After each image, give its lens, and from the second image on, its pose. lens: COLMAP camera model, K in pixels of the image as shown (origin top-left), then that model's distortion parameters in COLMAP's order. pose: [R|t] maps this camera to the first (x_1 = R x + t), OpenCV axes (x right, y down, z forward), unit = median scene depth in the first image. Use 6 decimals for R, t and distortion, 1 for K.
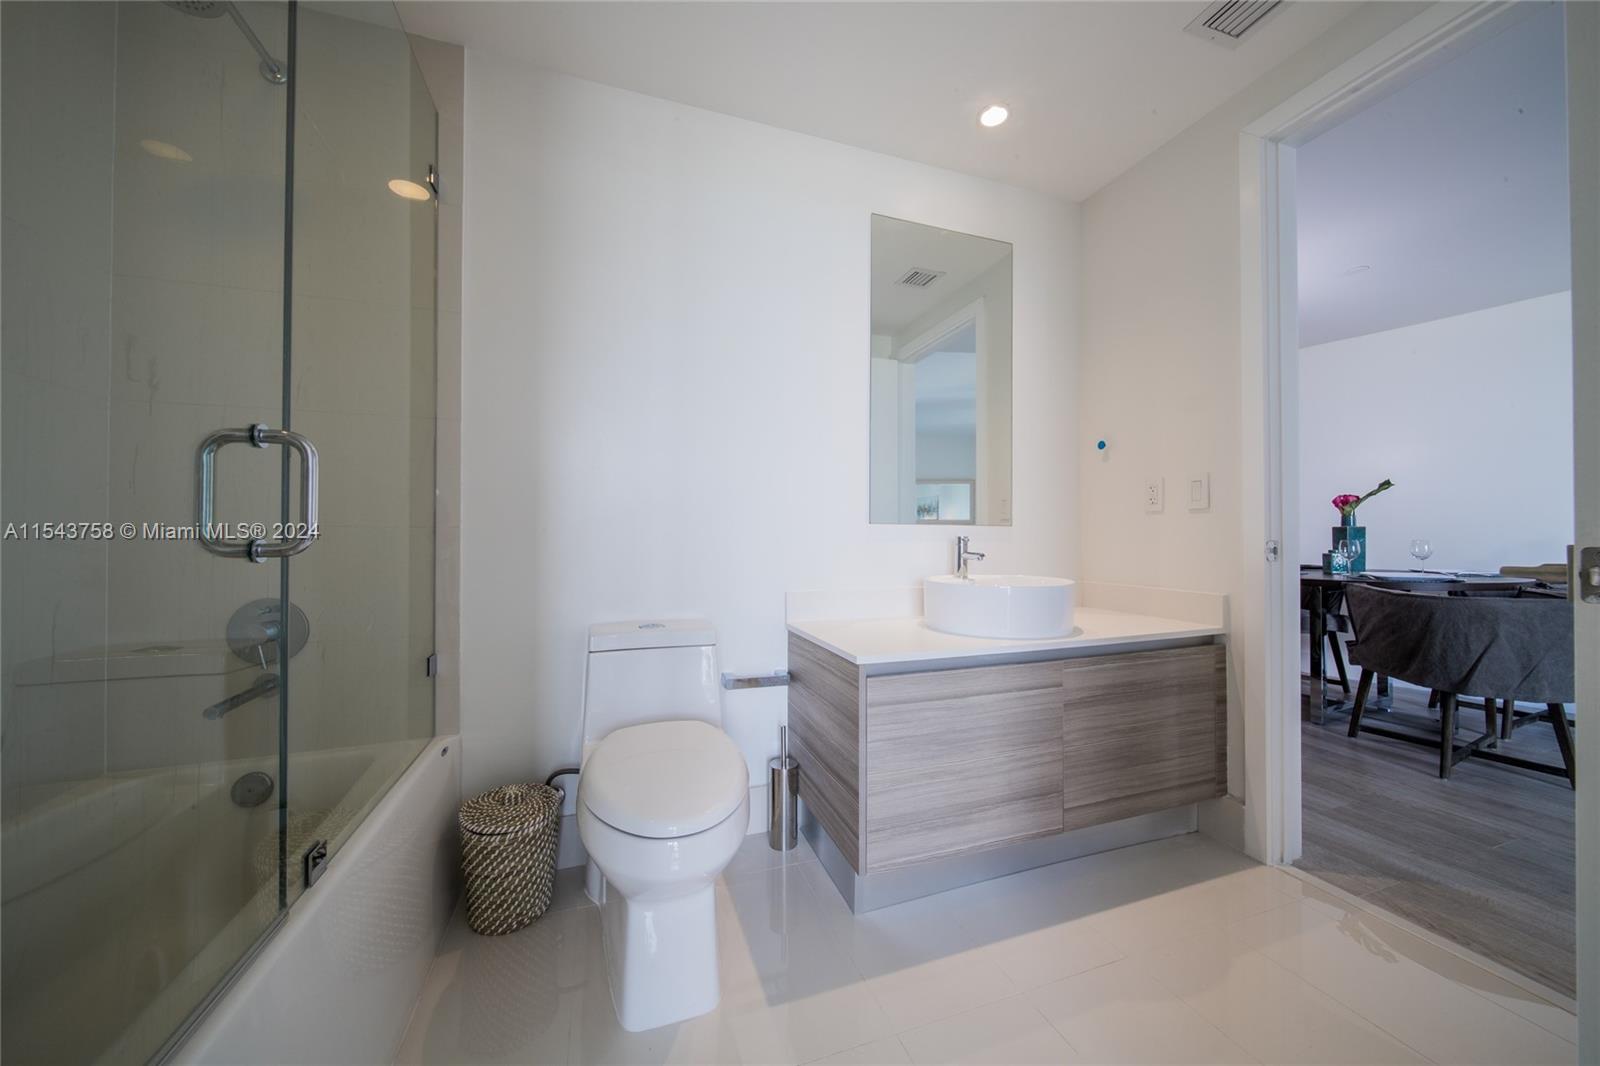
lens RADIAL K [[558.7, 0, 801.3], [0, 558.7, 532.0], [0, 0, 1]] dist [0.001082, -0.002412]
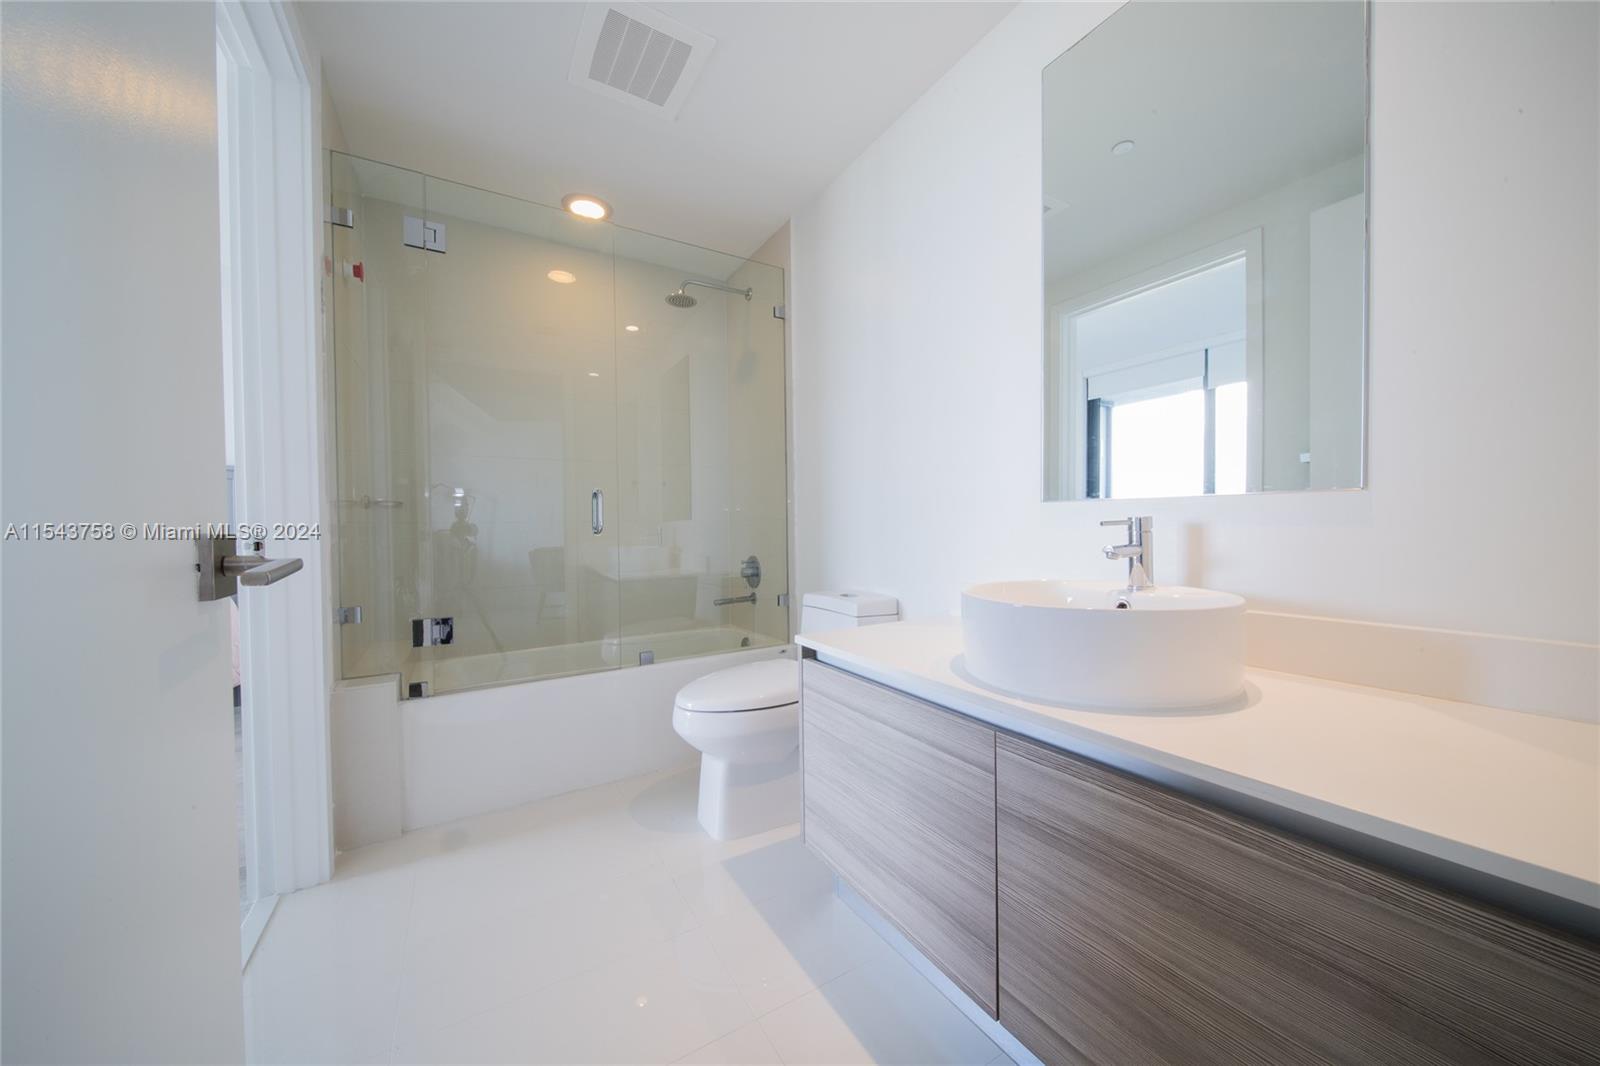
lens RADIAL K [[558.7, 0, 801.3], [0, 558.7, 532.0], [0, 0, 1]] dist [0.001082, -0.002412]
pose [[0.205713, 0.006556, -0.978590, 0.985478], [0.026267, 0.999580, 0.012219, 0.009997], [0.978260, -0.028218, 0.205454, 0.683371]]
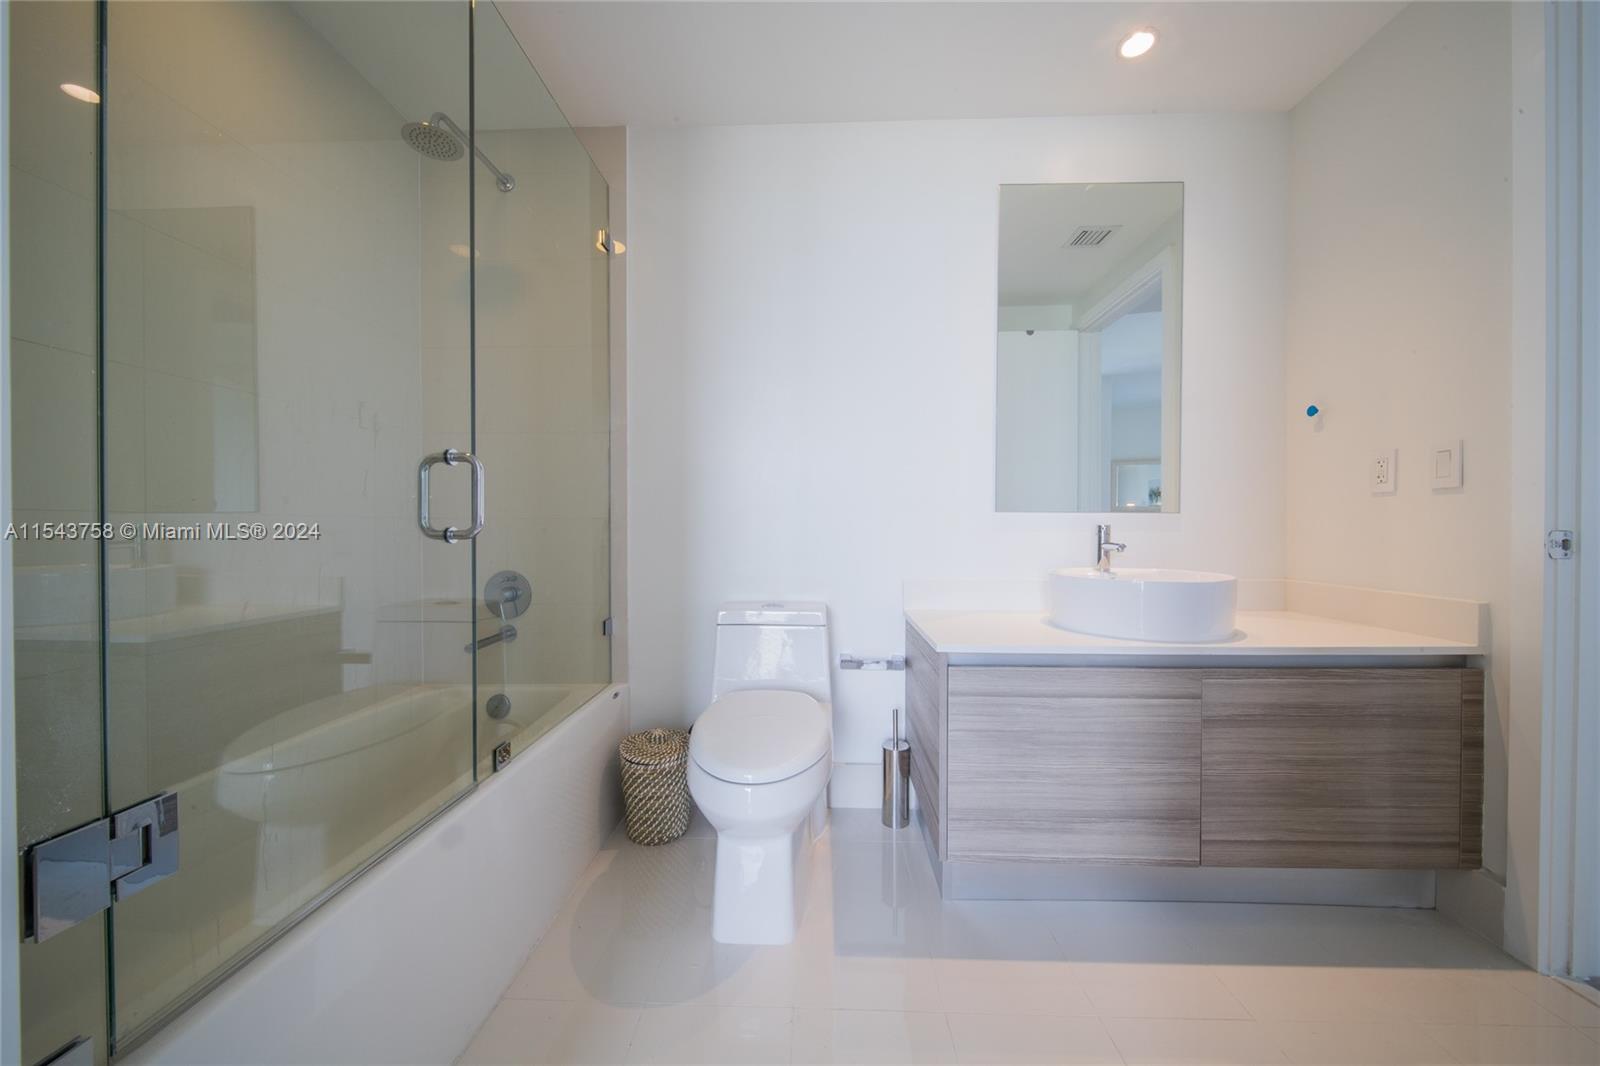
lens RADIAL K [[558.7, 0, 801.3], [0, 558.7, 532.0], [0, 0, 1]] dist [0.001082, -0.002412]
pose [[0.931893, 0.002858, -0.362722, 0.202544], [0.003908, 0.999832, 0.017919, 0.001342], [0.362712, -0.018116, 0.931725, -0.020726]]
